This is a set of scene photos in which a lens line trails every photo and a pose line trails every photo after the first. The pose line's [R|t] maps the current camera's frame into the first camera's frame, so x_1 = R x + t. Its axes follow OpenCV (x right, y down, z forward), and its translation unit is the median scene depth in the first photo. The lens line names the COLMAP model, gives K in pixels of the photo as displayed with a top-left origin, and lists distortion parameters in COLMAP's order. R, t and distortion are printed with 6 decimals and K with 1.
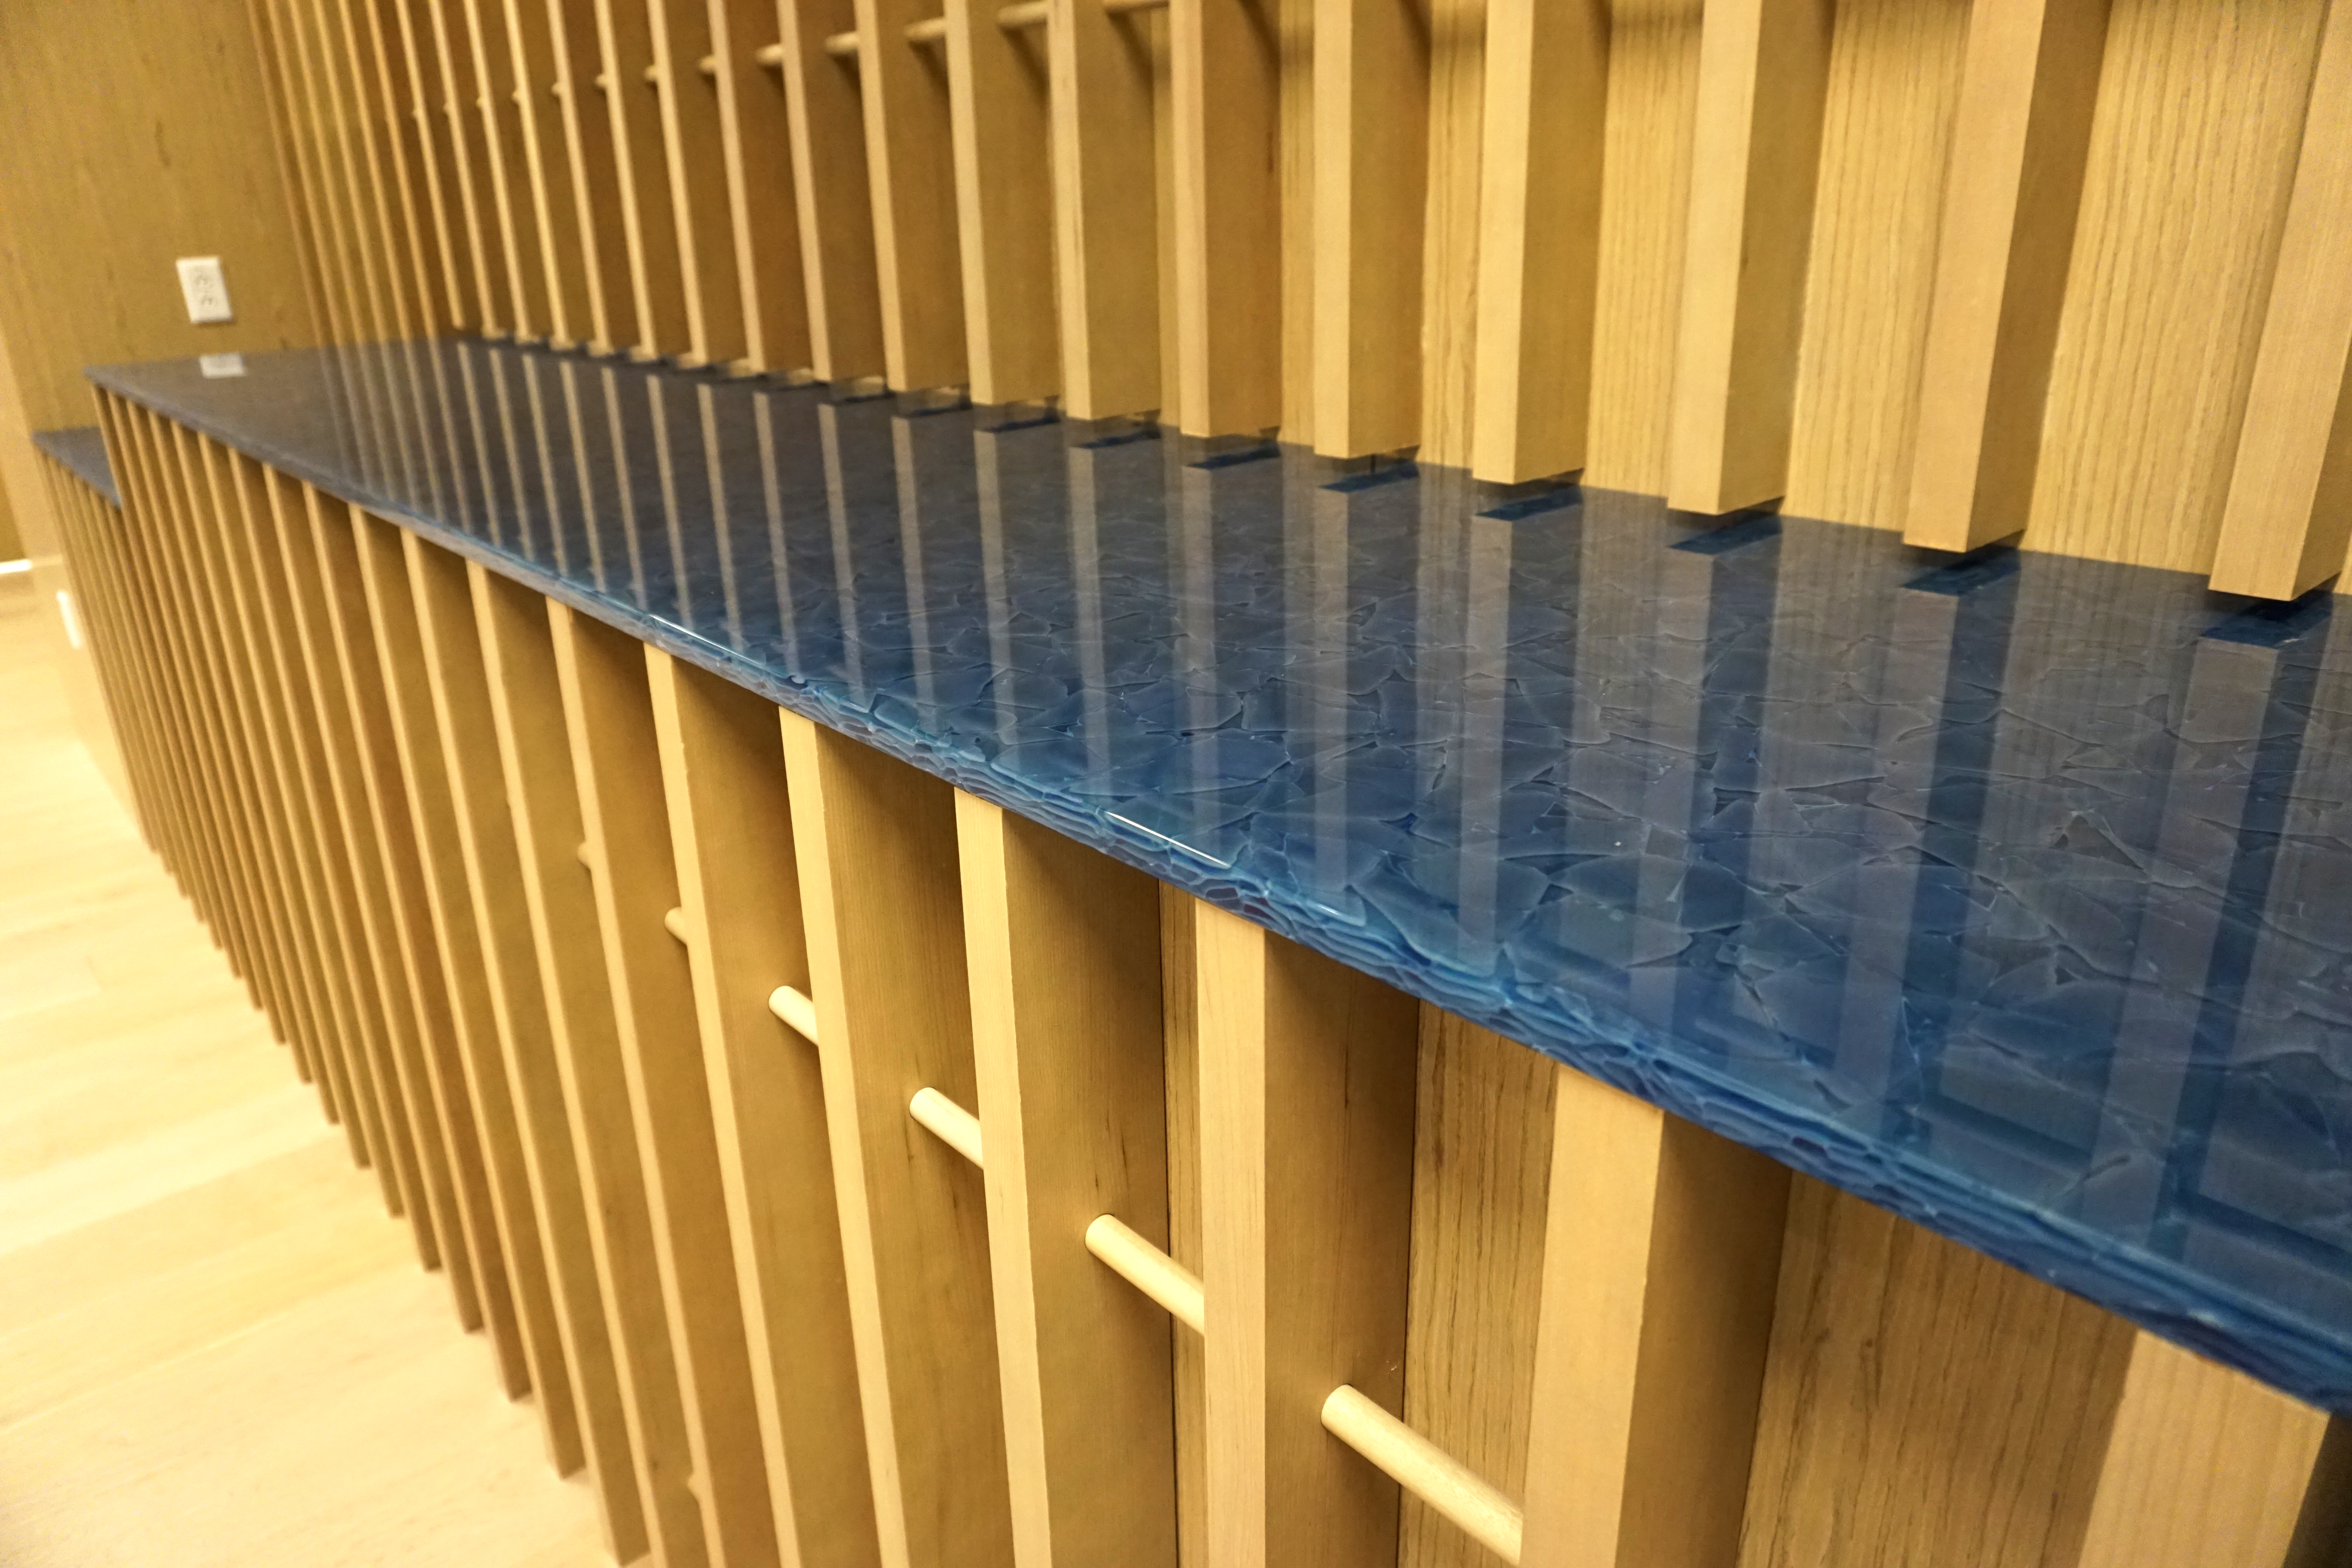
lens RADIAL K [[1579.2, 0, 1152.4], [0, 1579.2, 773.9], [0, 0, 1]] dist [-0.001347, 0.001419]
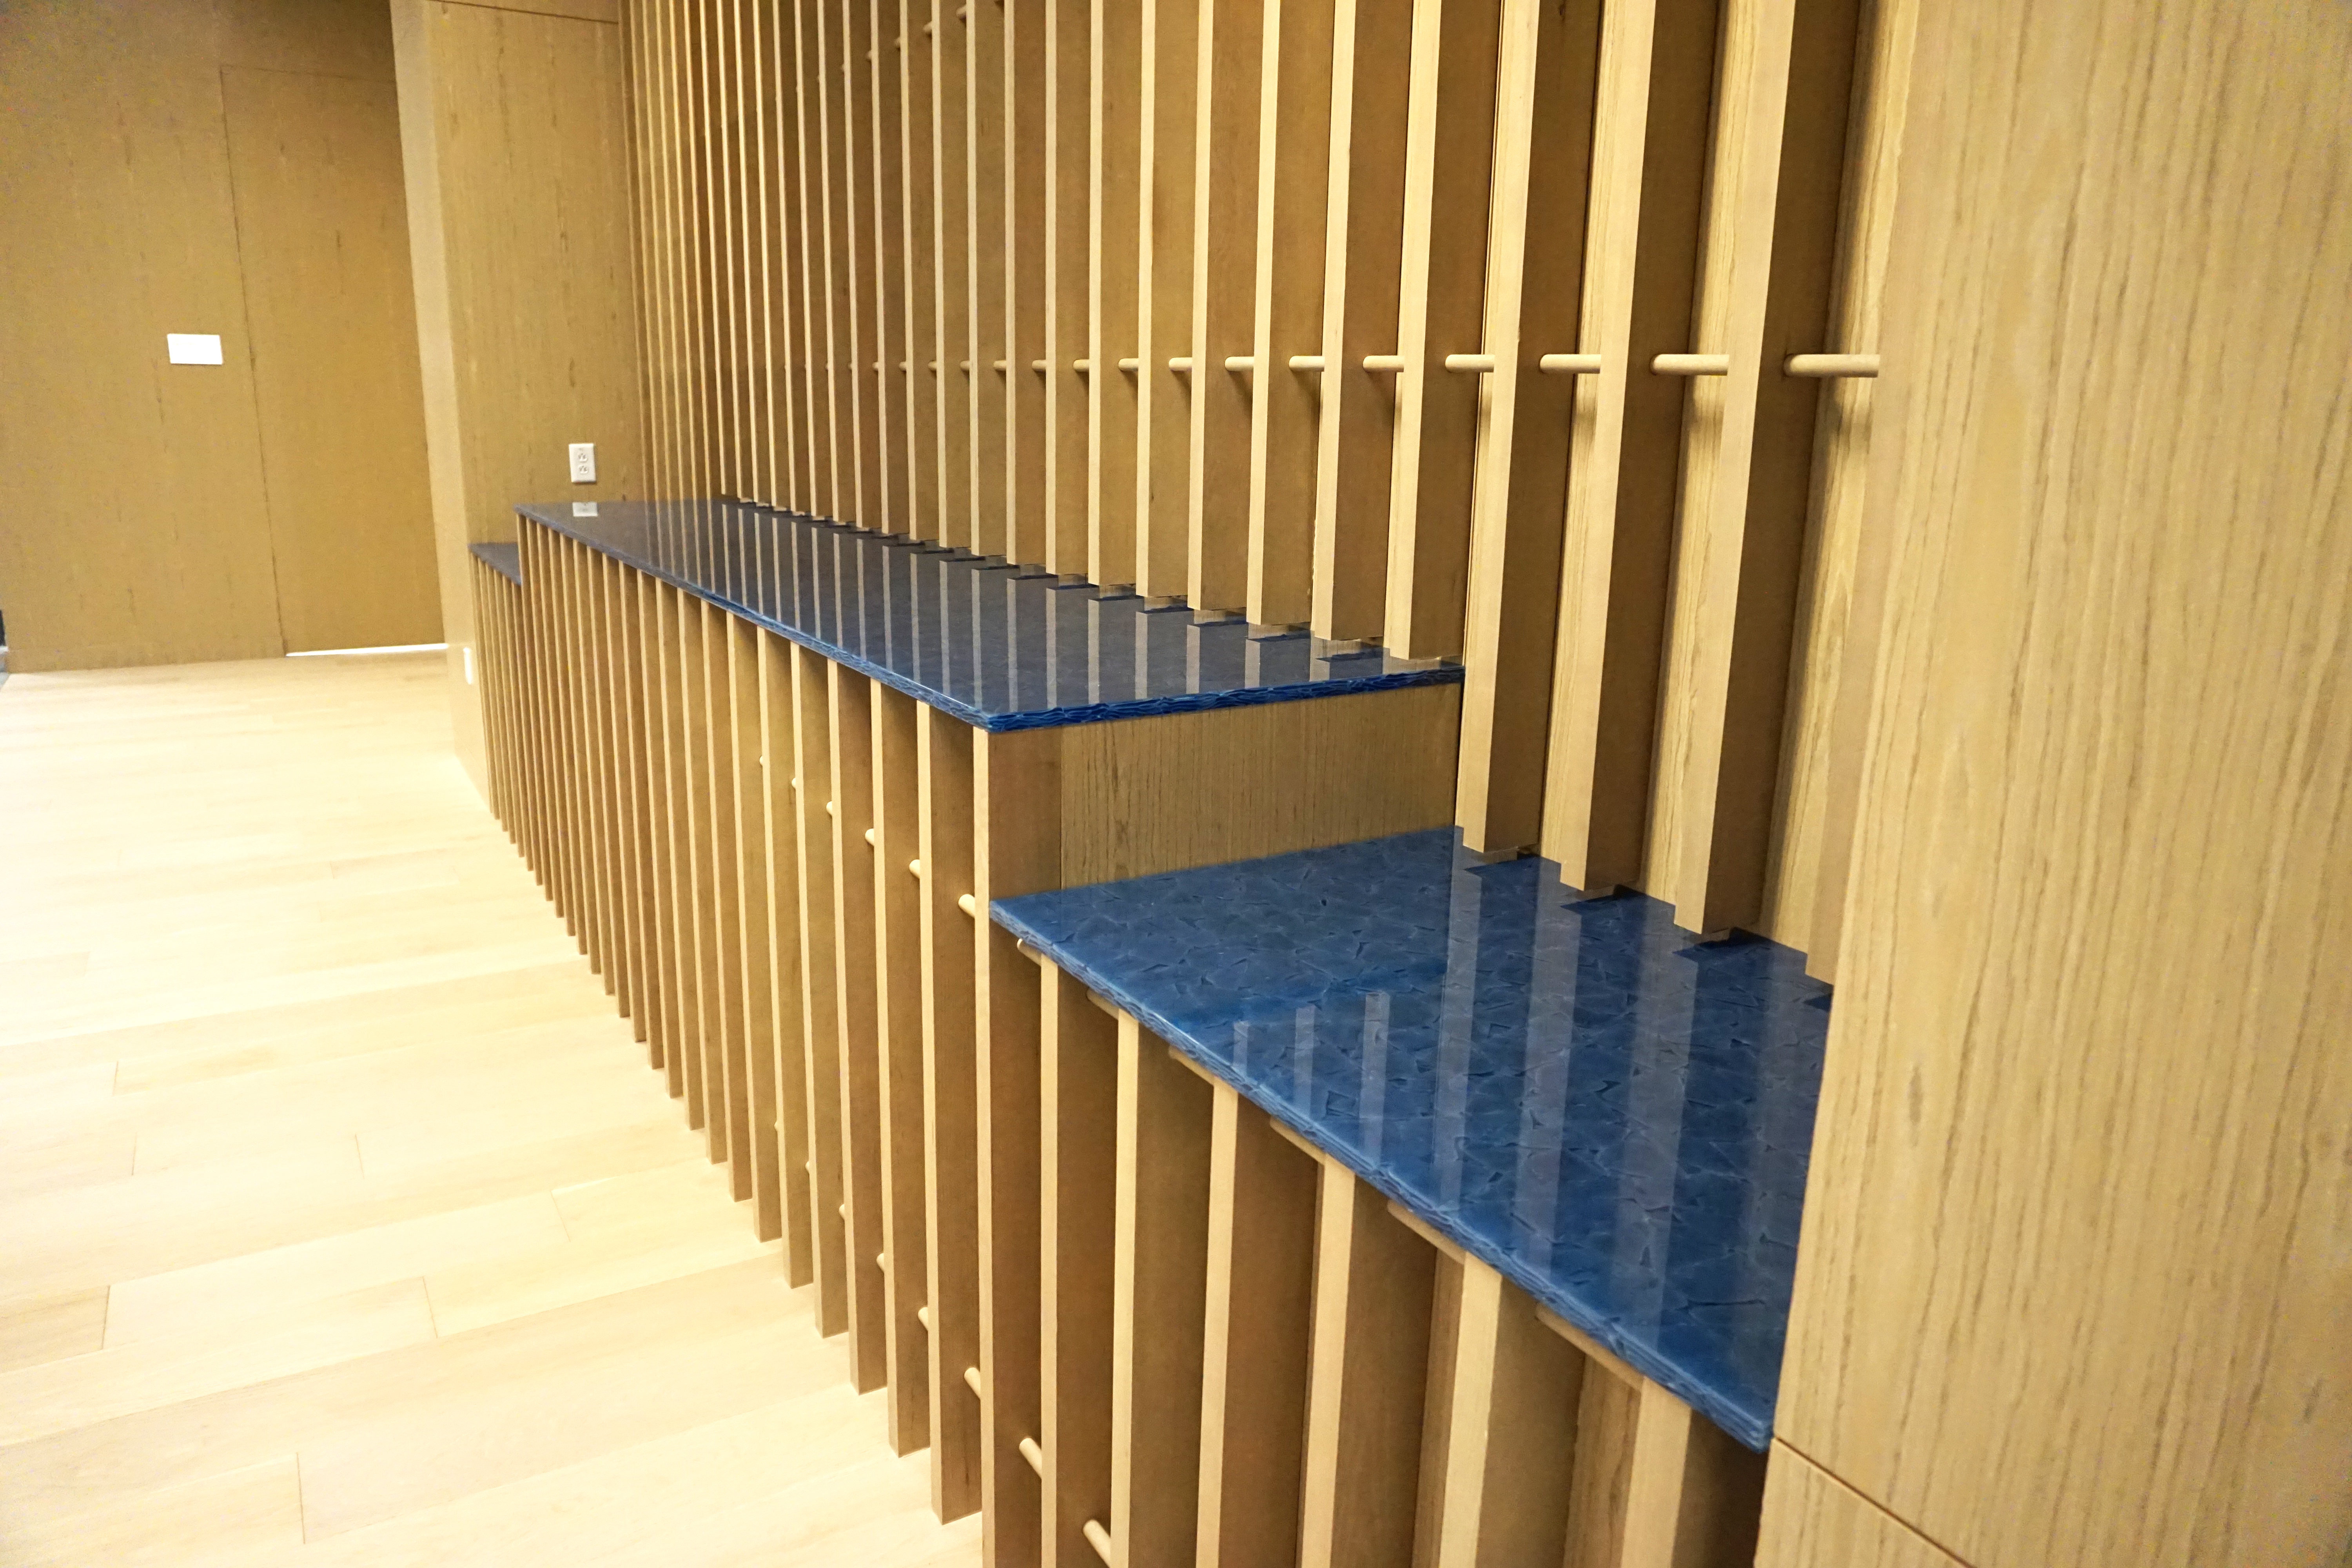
lens RADIAL K [[1609.1, 0, 1162.3], [0, 1609.1, 804.2], [0, 0, 1]] dist [-0.065936, 0.047390]
pose [[0.982942, 0.090975, -0.159840, 0.271766], [-0.107109, 0.989660, -0.095394, 0.129550], [0.149509, 0.110887, 0.982523, -0.468701]]
